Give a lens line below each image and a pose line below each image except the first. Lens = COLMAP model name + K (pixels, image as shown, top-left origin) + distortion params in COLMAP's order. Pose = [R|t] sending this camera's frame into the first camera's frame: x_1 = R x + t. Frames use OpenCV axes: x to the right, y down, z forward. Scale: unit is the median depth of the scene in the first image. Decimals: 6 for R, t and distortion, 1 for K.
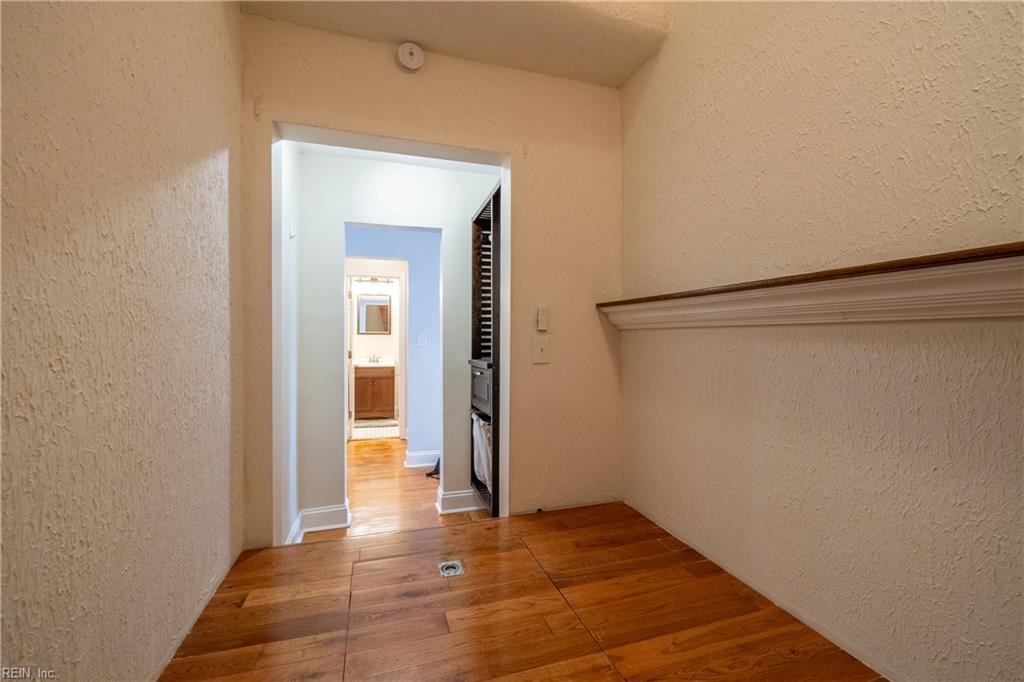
lens RADIAL K [[417.8, 0, 532.7], [0, 417.8, 366.6], [0, 0, 1]] dist [-0.009006, 0.003439]
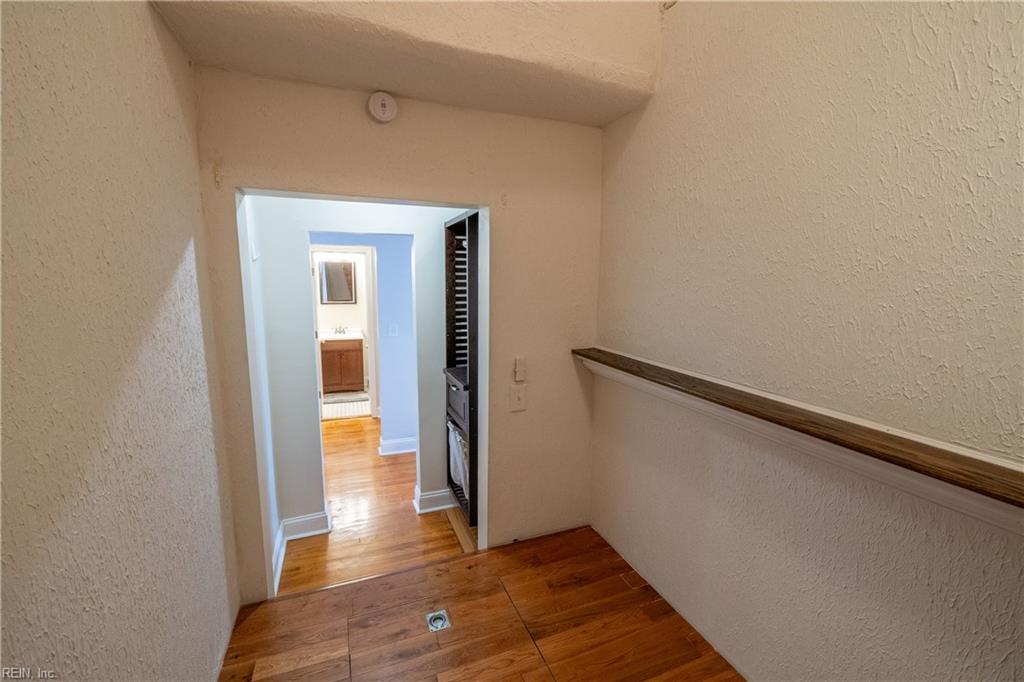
lens RADIAL K [[417.8, 0, 535.3], [0, 417.8, 381.2], [0, 0, 1]] dist [-0.009006, 0.003439]
pose [[0.997030, 0.004113, 0.076908, -0.020810], [-0.014716, 0.990349, 0.137811, -0.258645], [-0.075599, -0.138533, 0.987468, -0.029622]]
